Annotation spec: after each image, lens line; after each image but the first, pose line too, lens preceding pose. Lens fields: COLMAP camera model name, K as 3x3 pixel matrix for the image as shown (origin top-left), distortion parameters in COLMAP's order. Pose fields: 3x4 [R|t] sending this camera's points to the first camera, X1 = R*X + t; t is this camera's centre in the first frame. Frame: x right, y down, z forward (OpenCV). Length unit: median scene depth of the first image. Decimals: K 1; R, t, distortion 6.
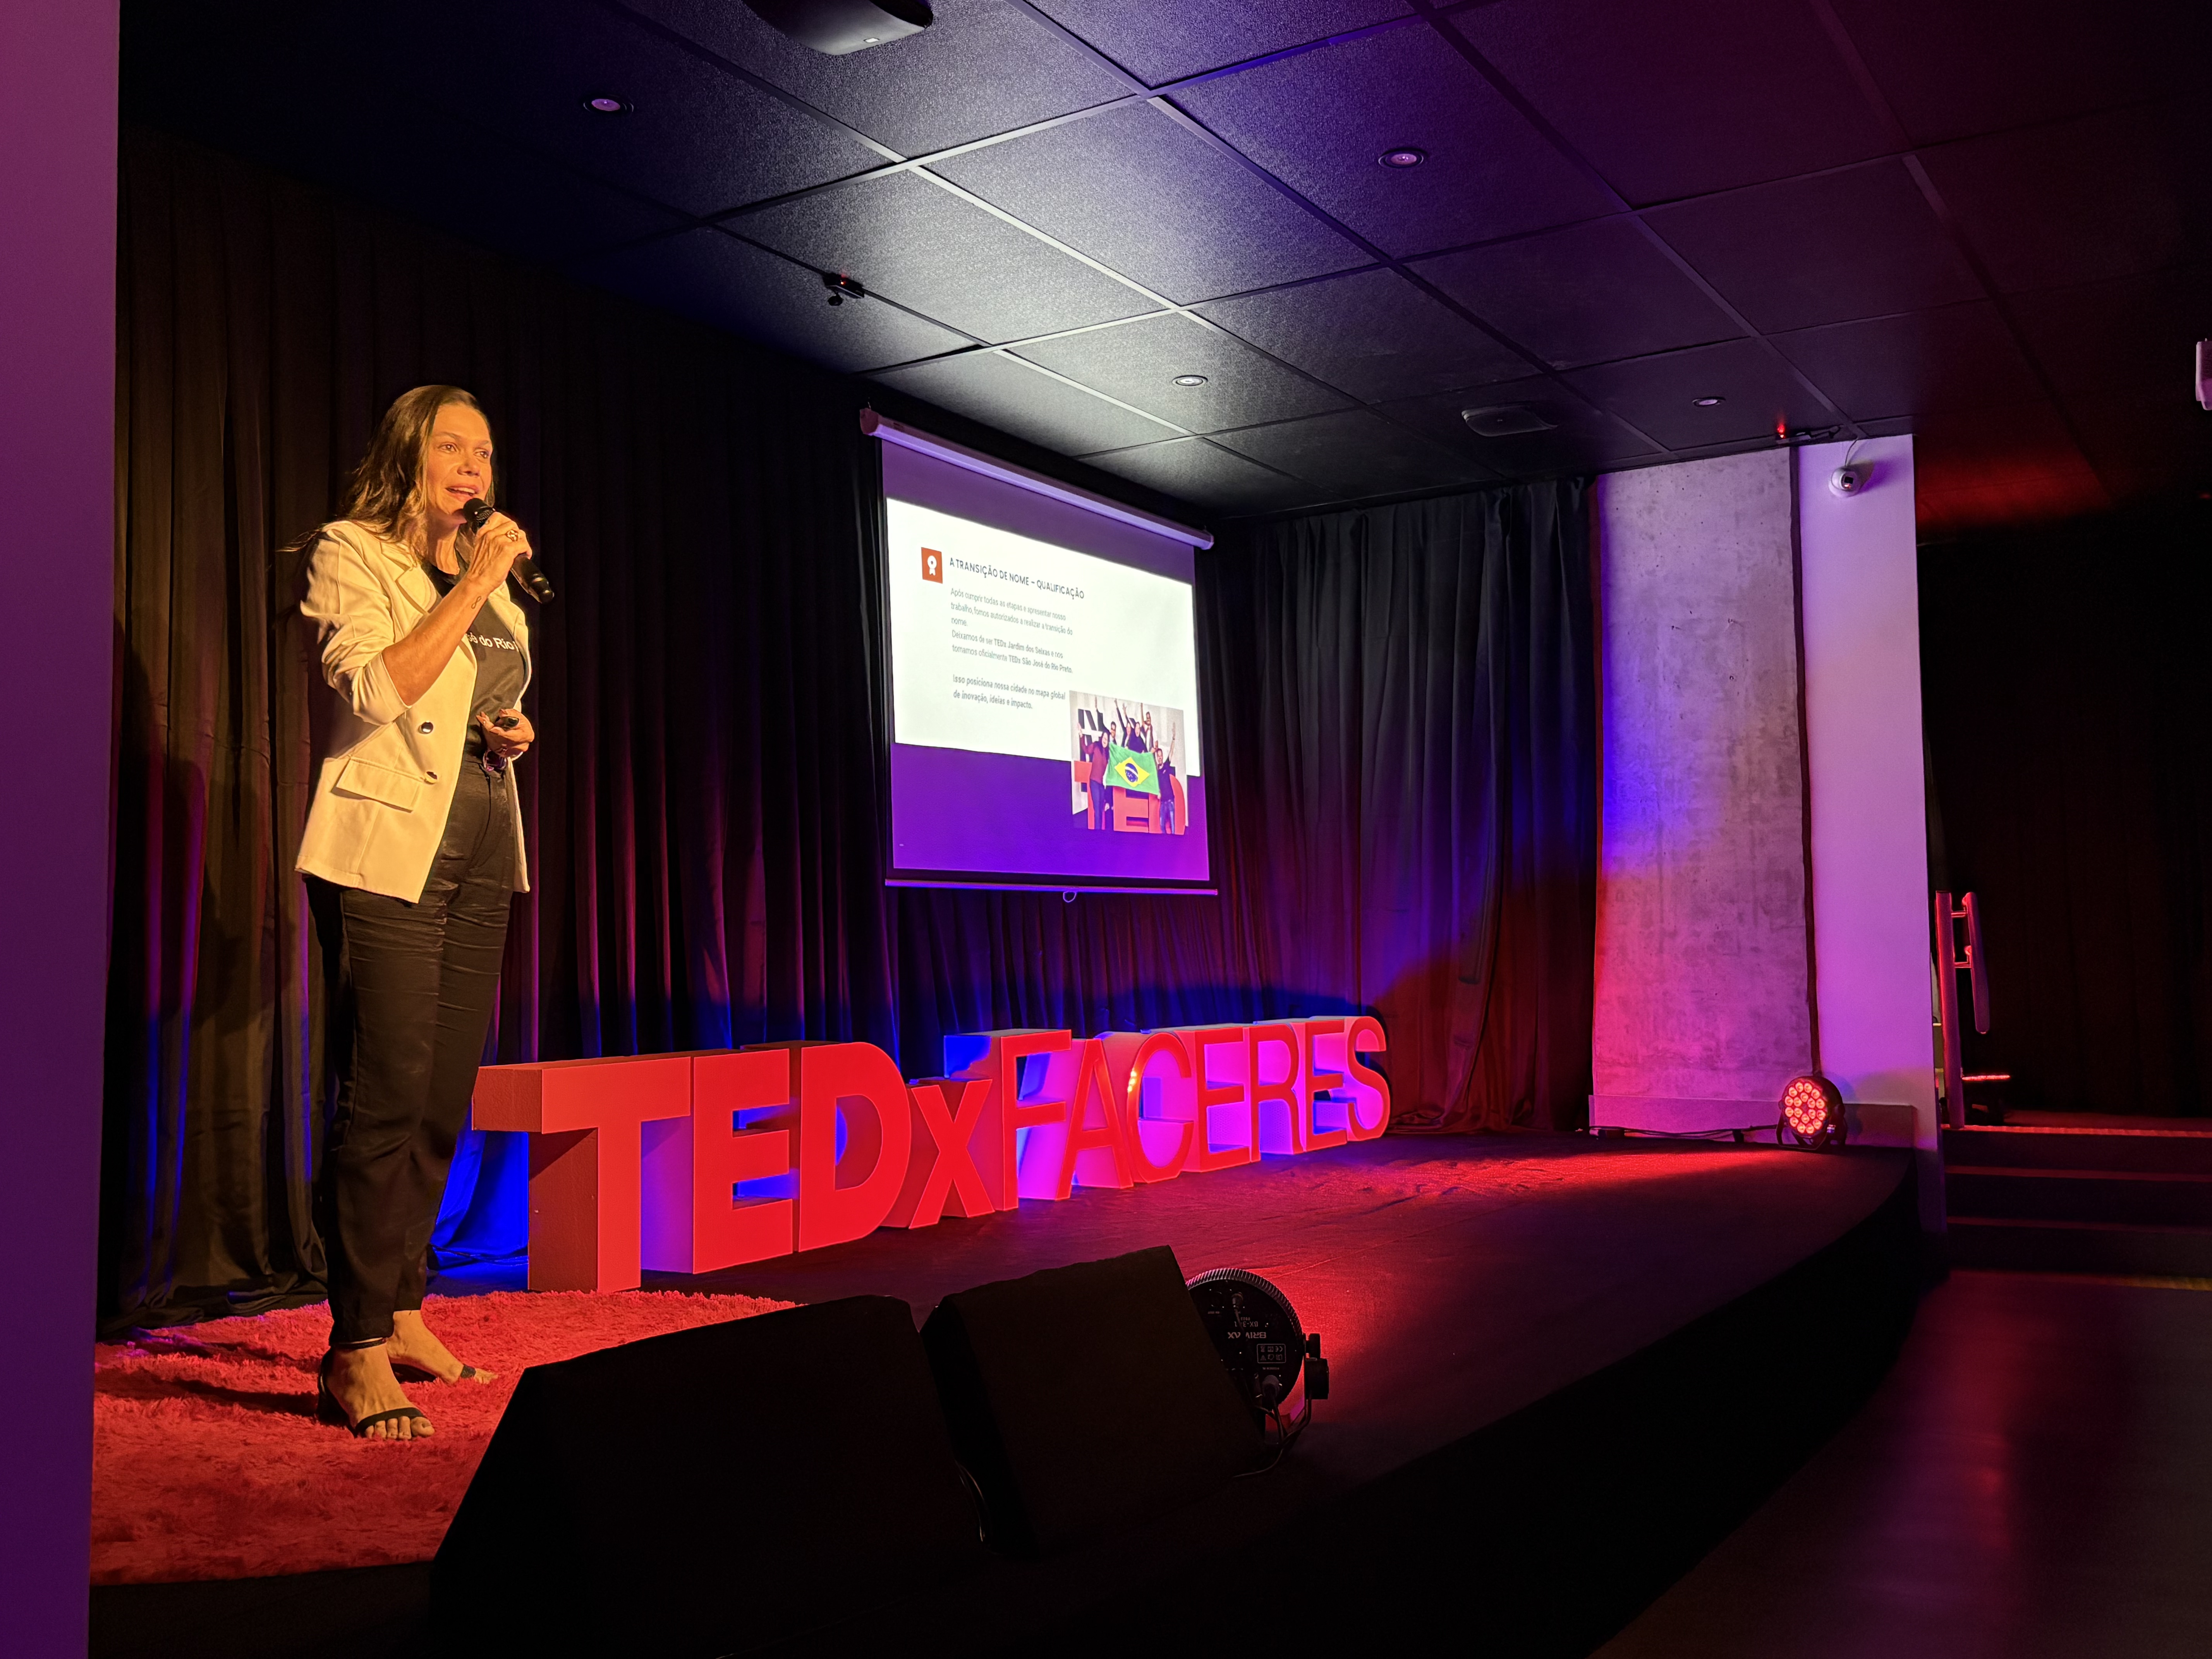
lens RADIAL K [[2020.5, 0, 1119.0], [0, 2020.5, 812.3], [0, 0, 1]] dist [0.021495, 0.000000]
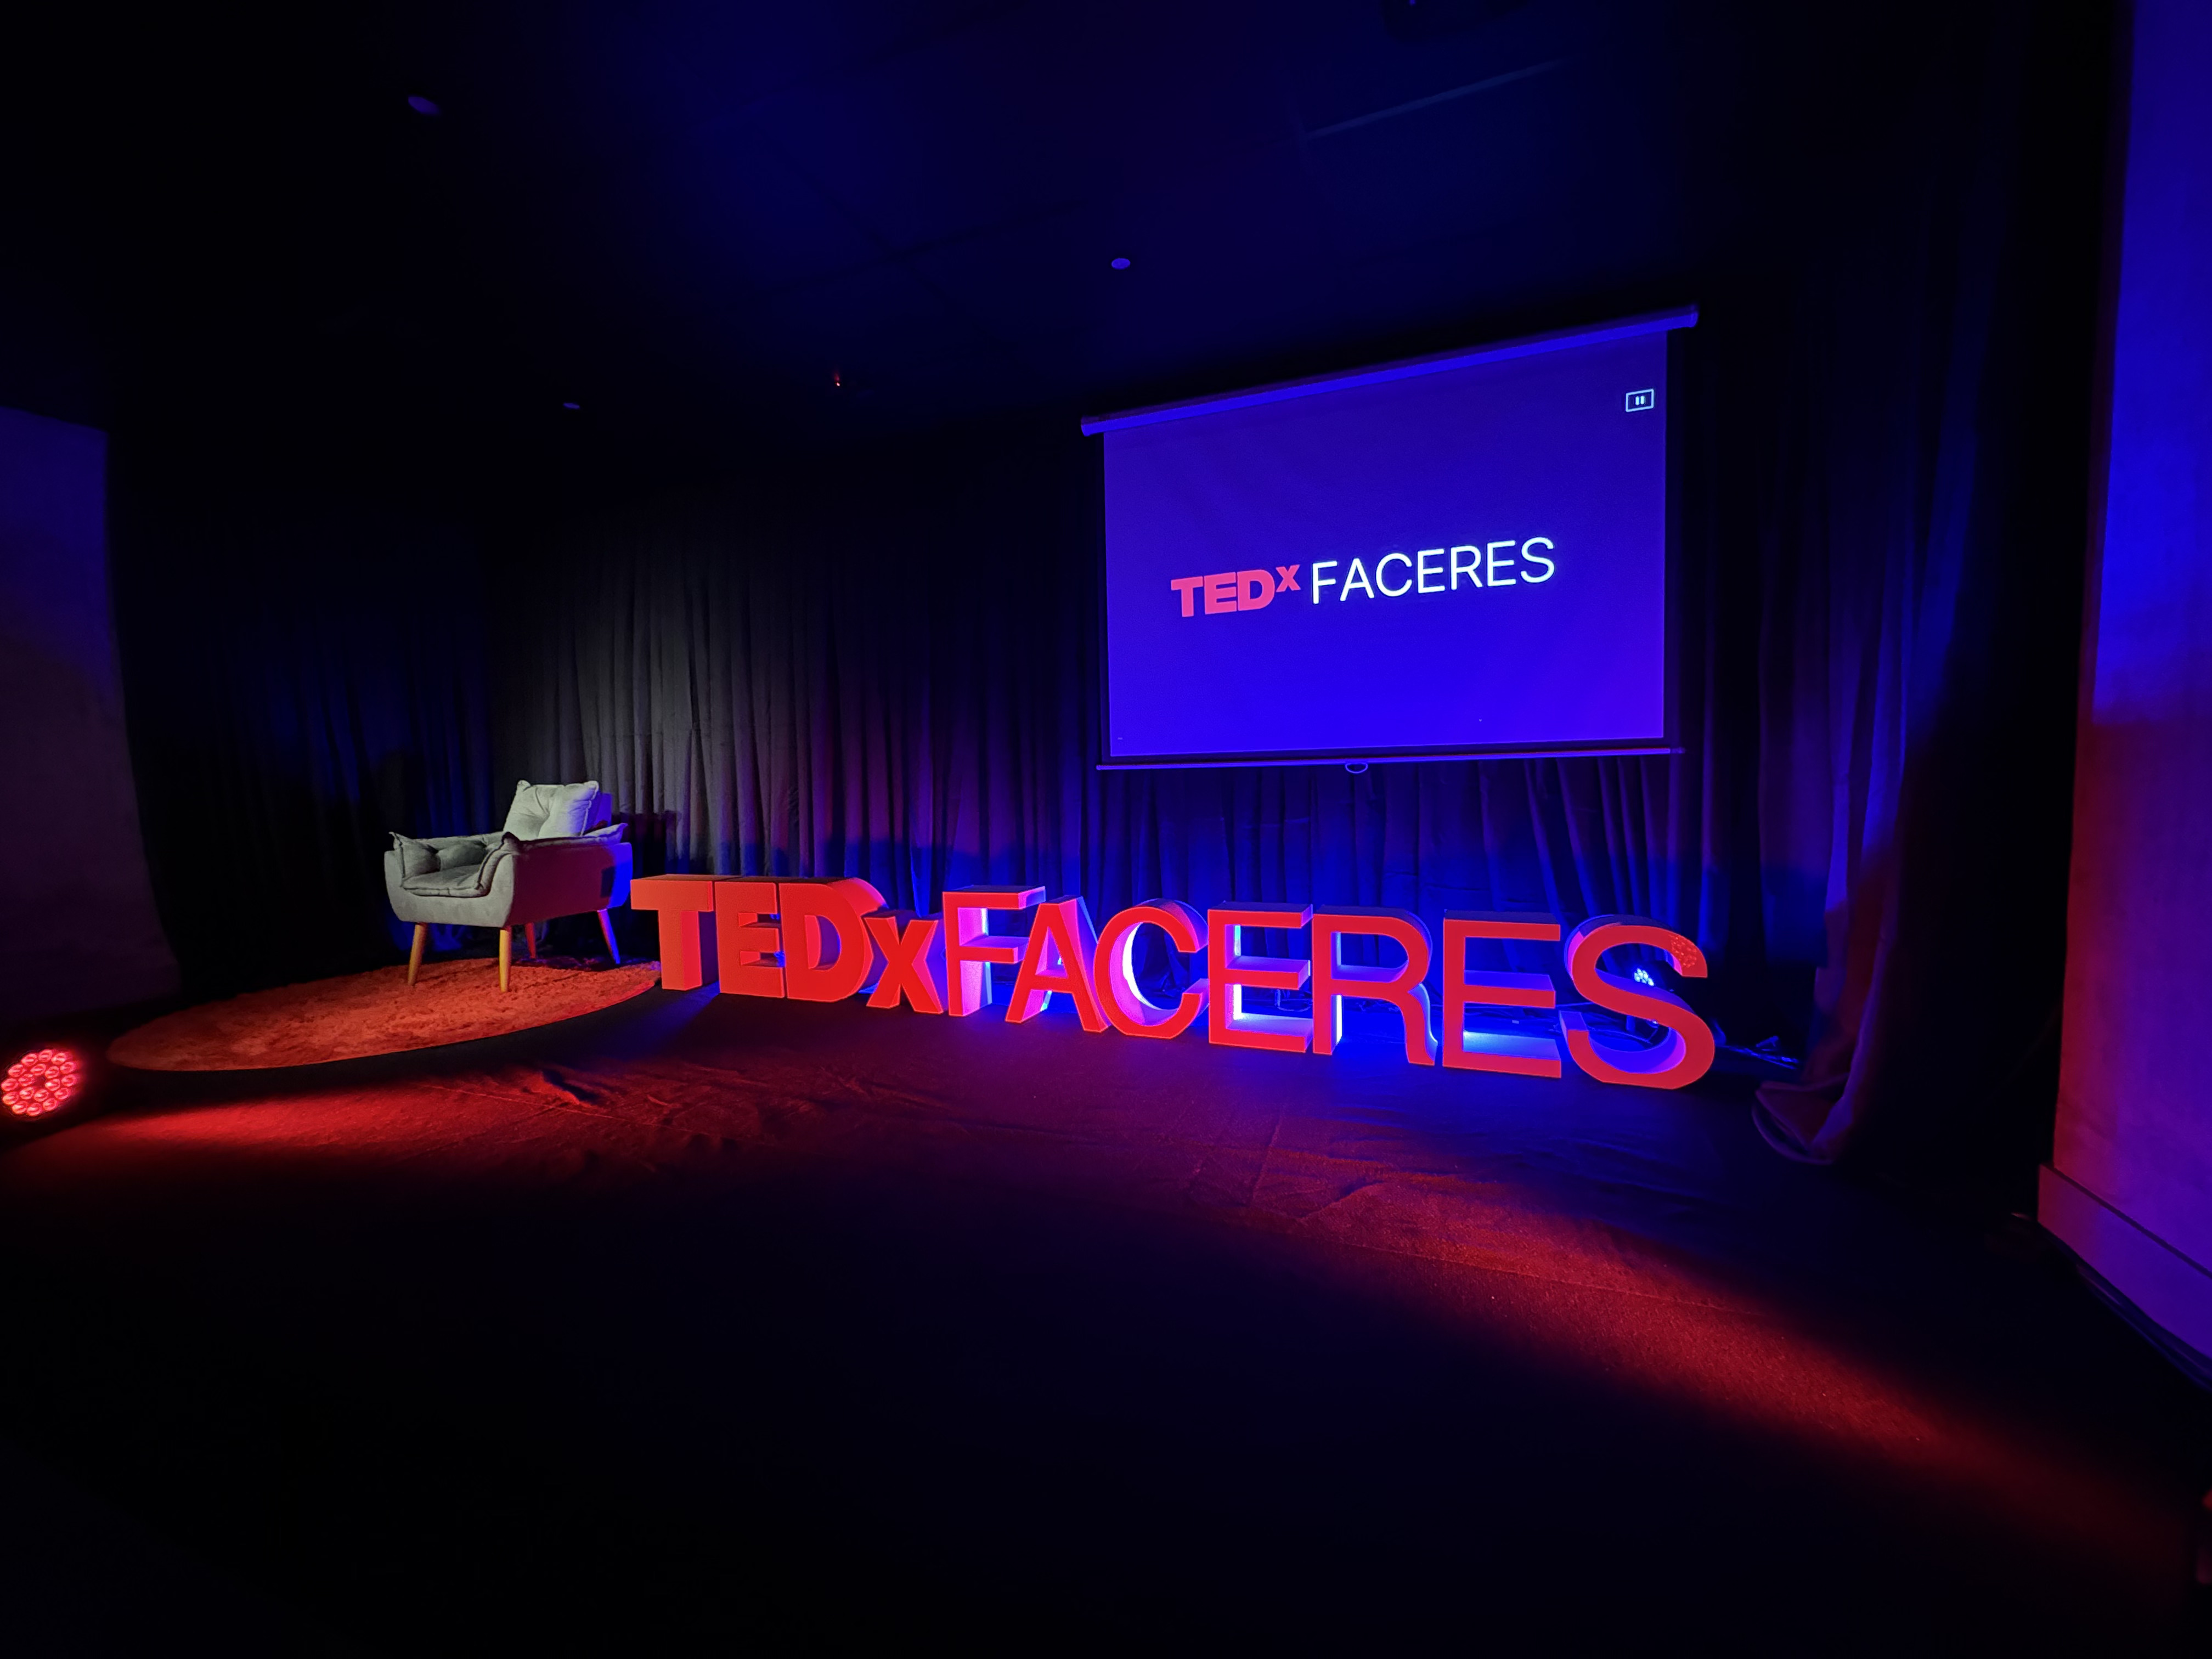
lens RADIAL K [[896.6, 0, 1098.3], [0, 896.6, 822.2], [0, 0, 1]] dist [-0.001010, 0.000501]
pose [[0.168768, 0.074555, -0.982832, 0.432275], [0.089878, 0.991817, 0.090671, 0.014241], [0.981549, -0.103638, 0.160686, 0.786866]]
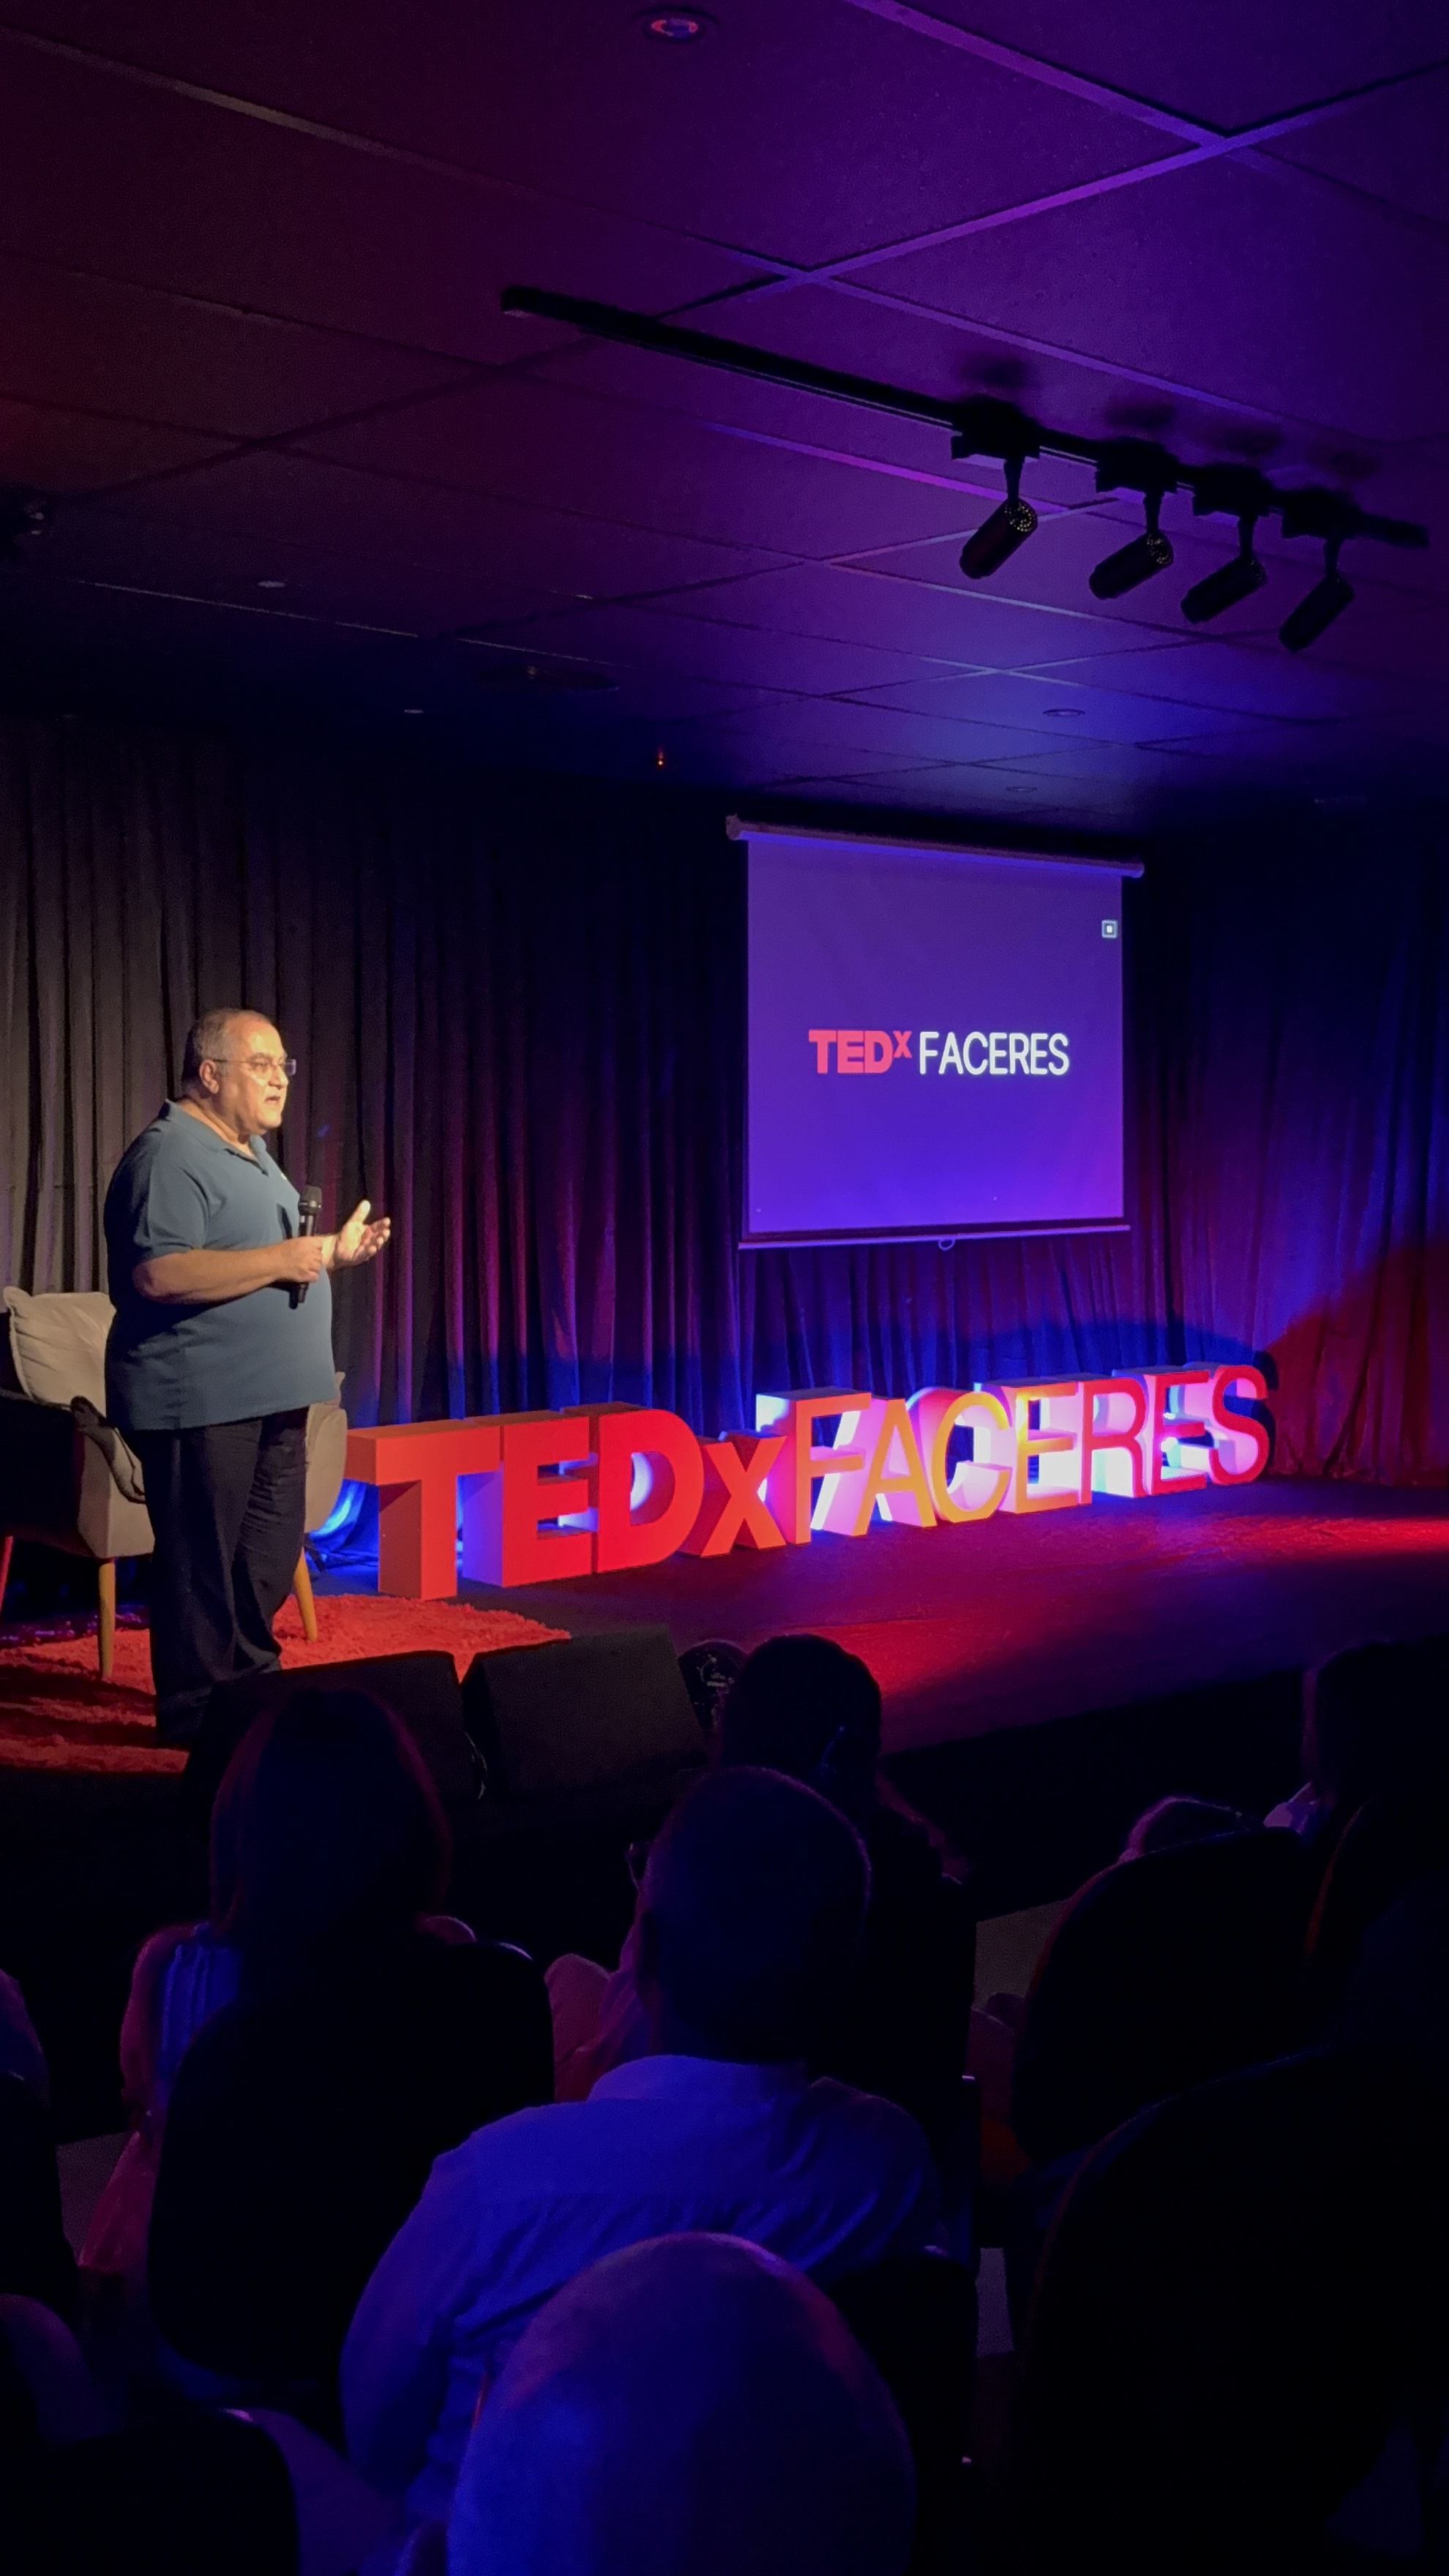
lens RADIAL K [[2577.0, 0, 731.7], [0, 2577.0, 1309.1], [0, 0, 1]] dist [0.031768, 0.000000]
pose [[0.959732, 0.047666, -0.276844, 0.246959], [-0.005410, 0.988452, 0.151436, -0.130946], [0.280865, -0.143840, 0.948907, -0.331409]]
